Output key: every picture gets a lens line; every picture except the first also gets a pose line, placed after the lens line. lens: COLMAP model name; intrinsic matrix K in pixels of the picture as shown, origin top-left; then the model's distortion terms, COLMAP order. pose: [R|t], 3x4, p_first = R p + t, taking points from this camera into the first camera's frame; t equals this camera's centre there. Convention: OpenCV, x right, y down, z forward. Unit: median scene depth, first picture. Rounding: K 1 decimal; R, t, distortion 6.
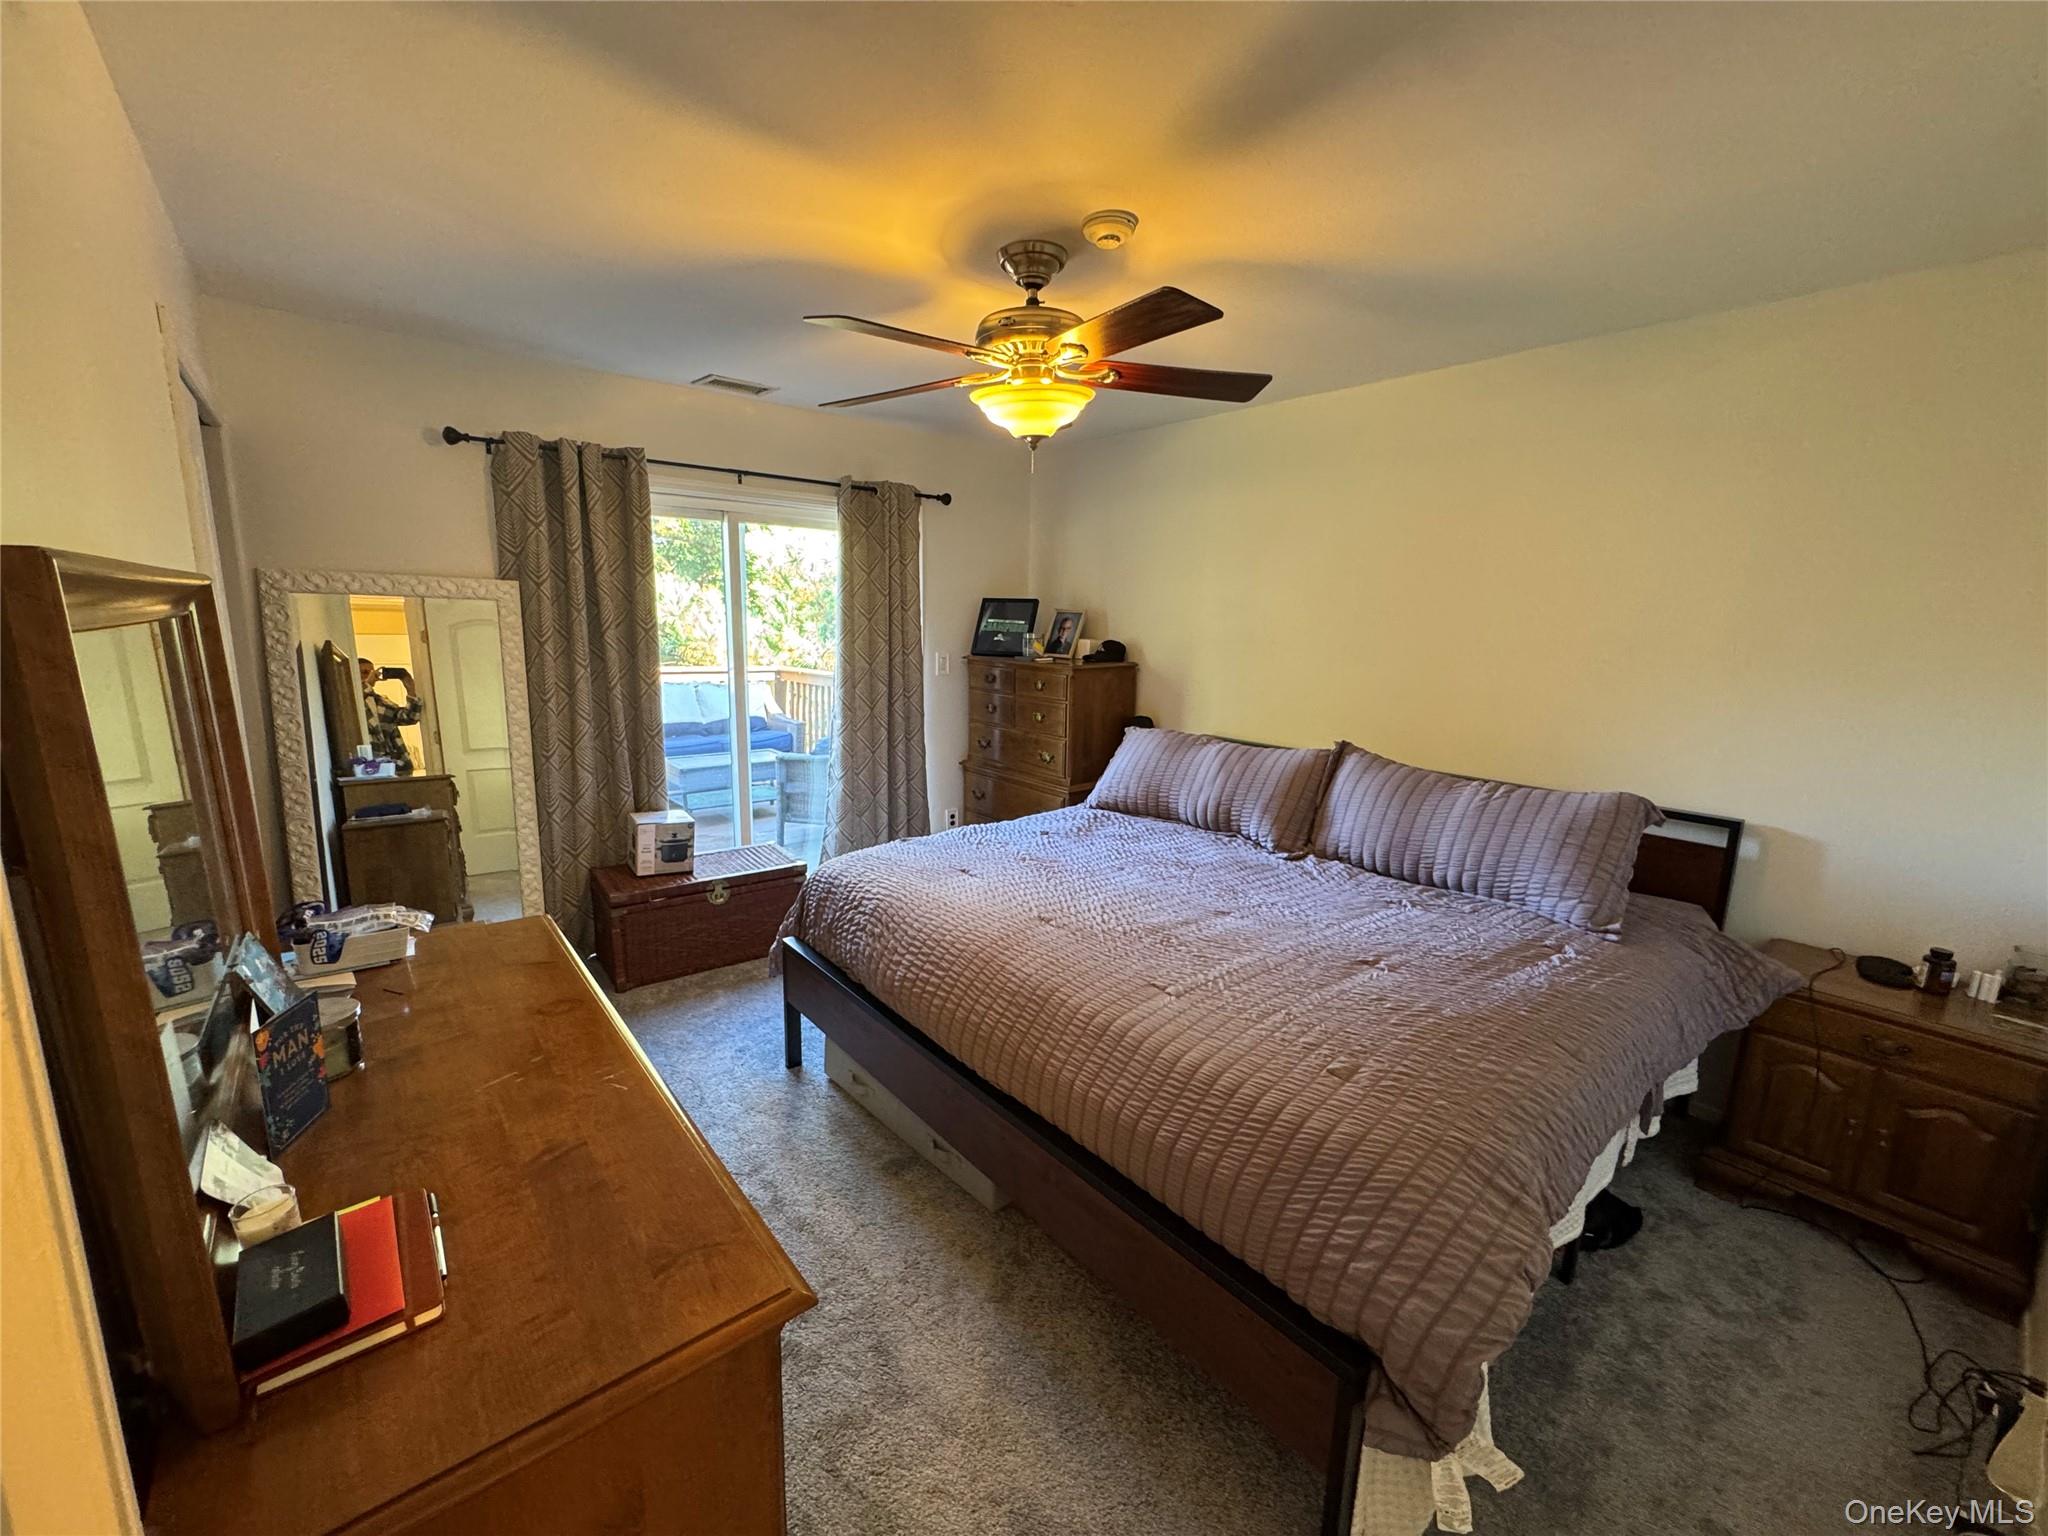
lens RADIAL K [[816.0, 0, 1022.1], [0, 816.0, 773.2], [0, 0, 1]] dist [-0.002078, 0.000334]
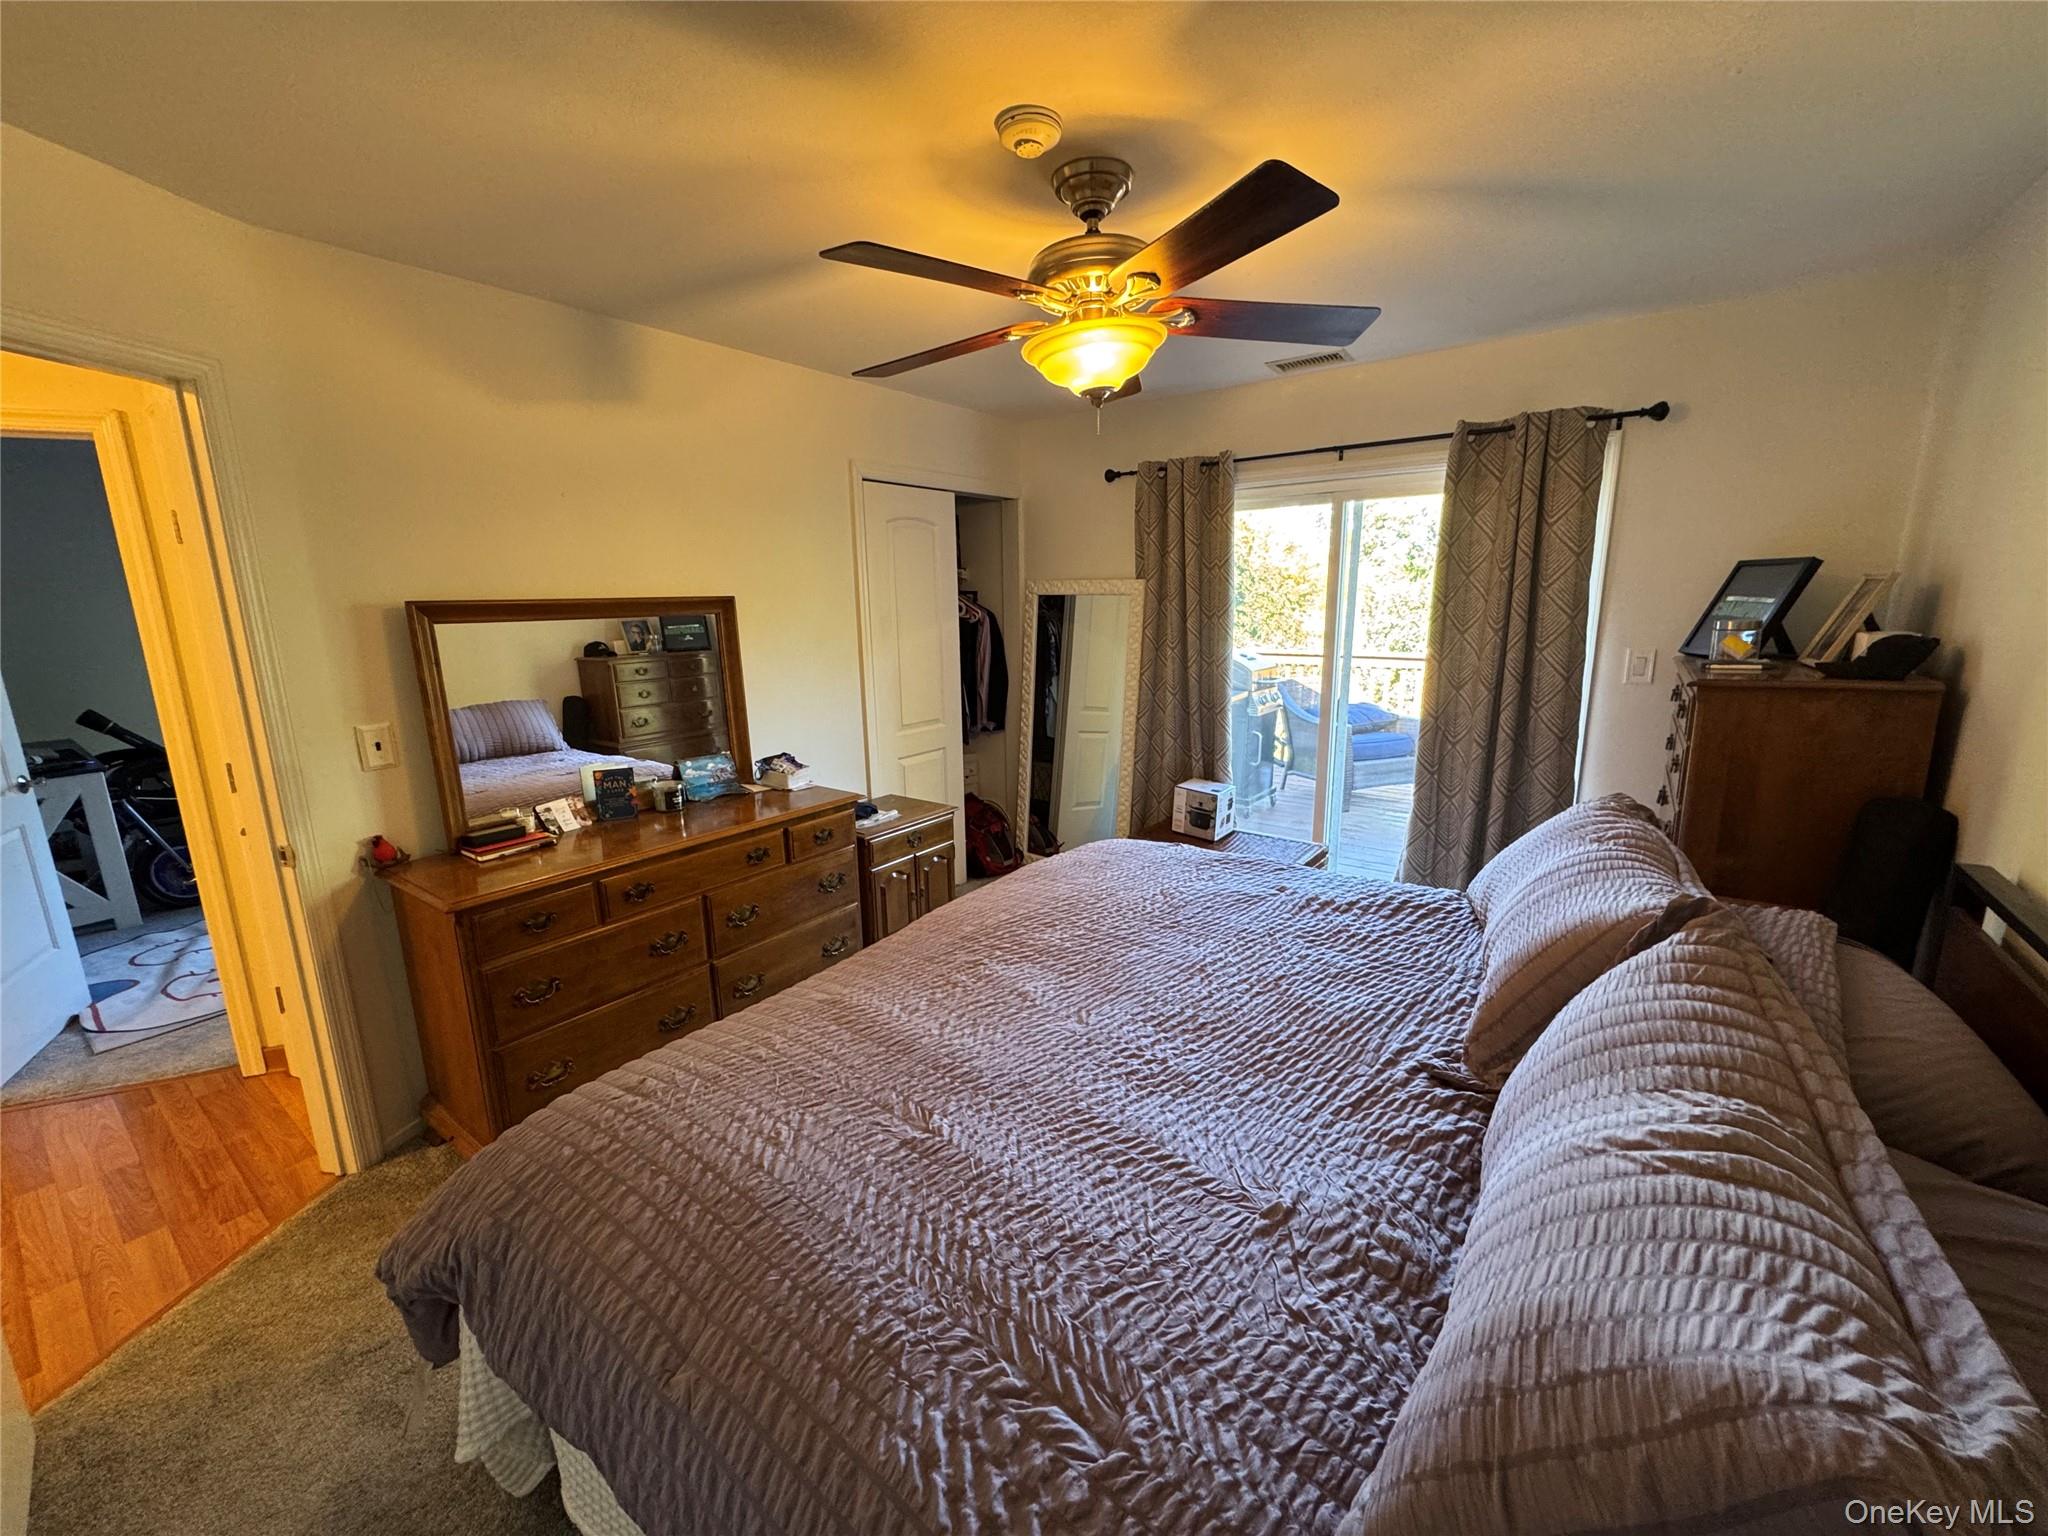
lens RADIAL K [[816.0, 0, 1020.2], [0, 816.0, 768.9], [0, 0, 1]] dist [-0.002078, 0.000334]
pose [[0.248645, 0.170976, -0.953385, 0.555358], [-0.159799, 0.978050, 0.133723, -0.078696], [0.955322, 0.119101, 0.270509, 0.464673]]
